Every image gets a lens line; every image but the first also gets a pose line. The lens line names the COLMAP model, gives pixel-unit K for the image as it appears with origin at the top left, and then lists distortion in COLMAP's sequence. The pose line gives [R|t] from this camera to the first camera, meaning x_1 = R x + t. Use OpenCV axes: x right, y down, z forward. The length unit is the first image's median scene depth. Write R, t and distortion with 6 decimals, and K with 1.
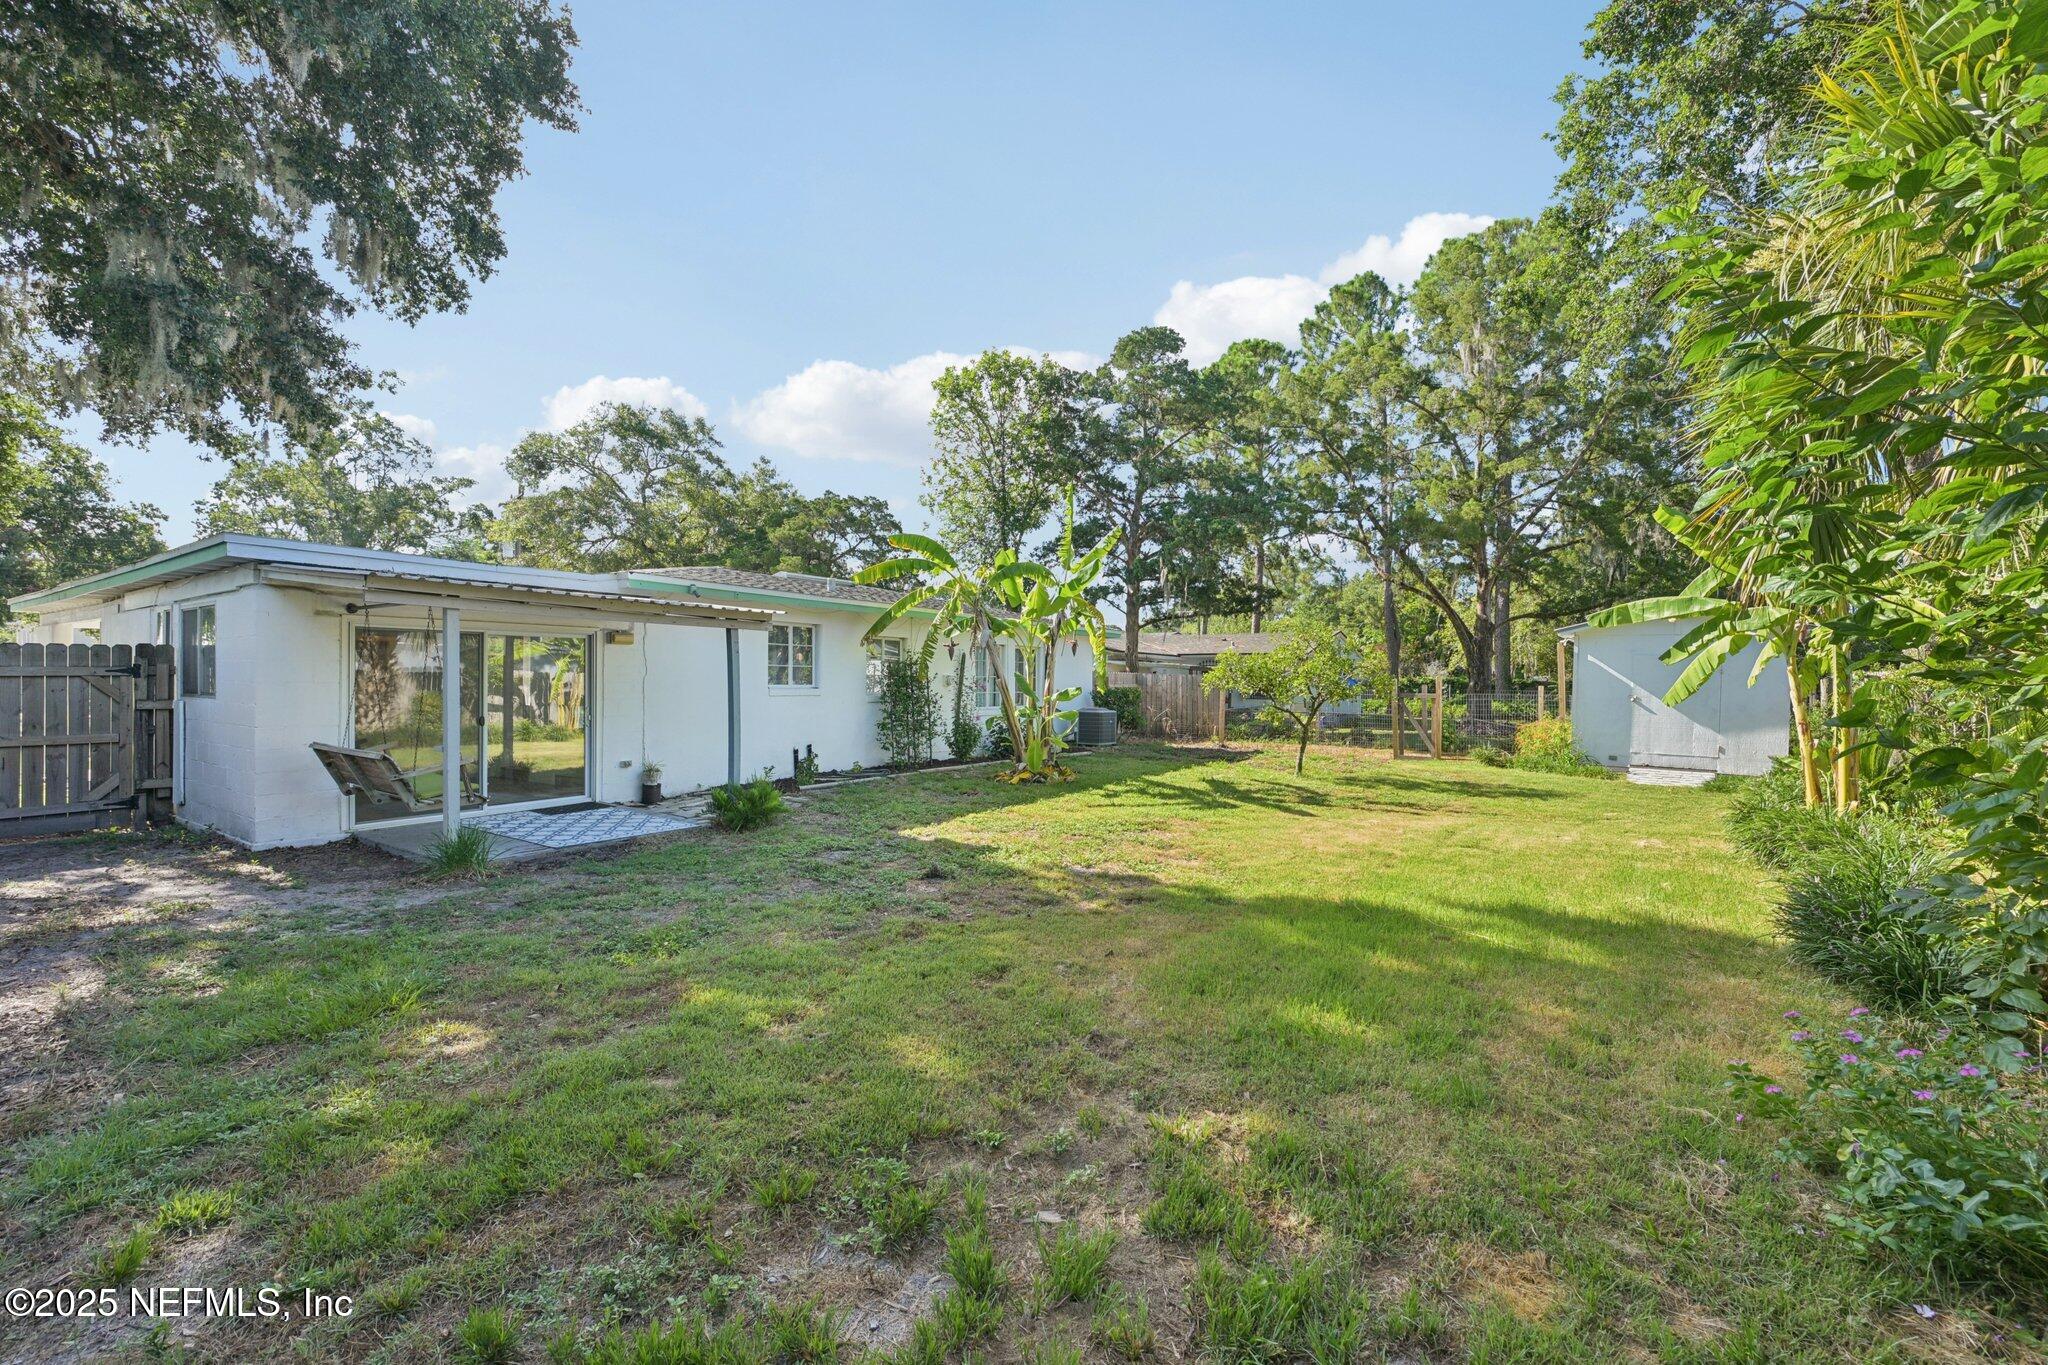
lens RADIAL K [[871.1, 0, 1023.4], [0, 871.1, 685.7], [0, 0, 1]] dist [-0.002672, -0.000056]
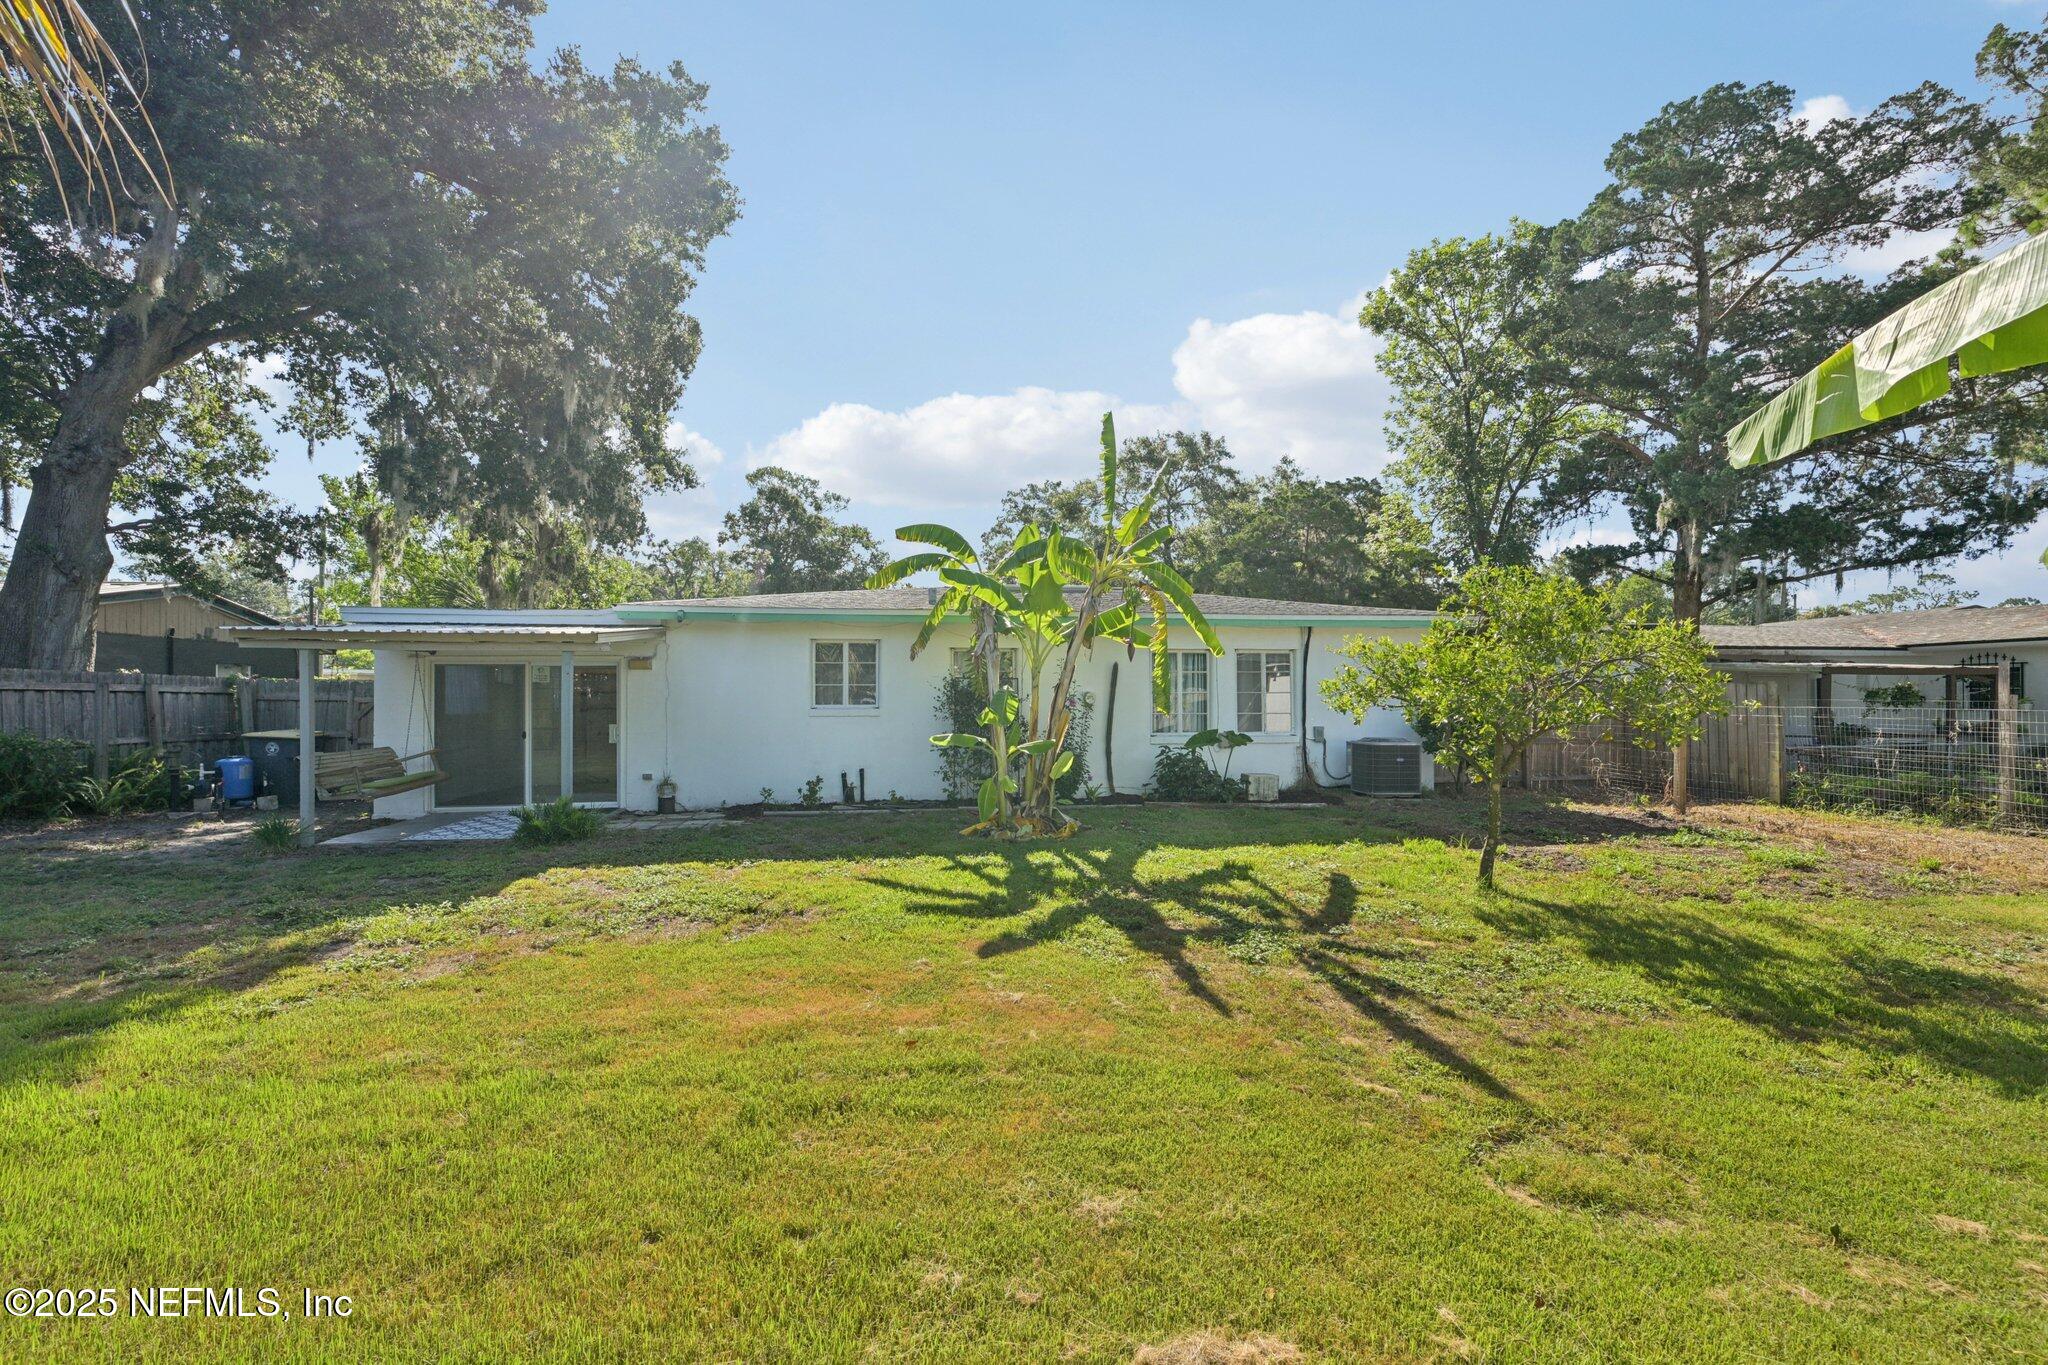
lens RADIAL K [[871.1, 0, 1024.3], [0, 871.1, 689.3], [0, 0, 1]] dist [-0.002672, -0.000056]
pose [[0.645451, -0.021620, -0.763496, 0.294118], [0.005576, 0.999706, -0.023596, 0.002668], [0.763781, 0.010973, 0.645382, 0.267098]]
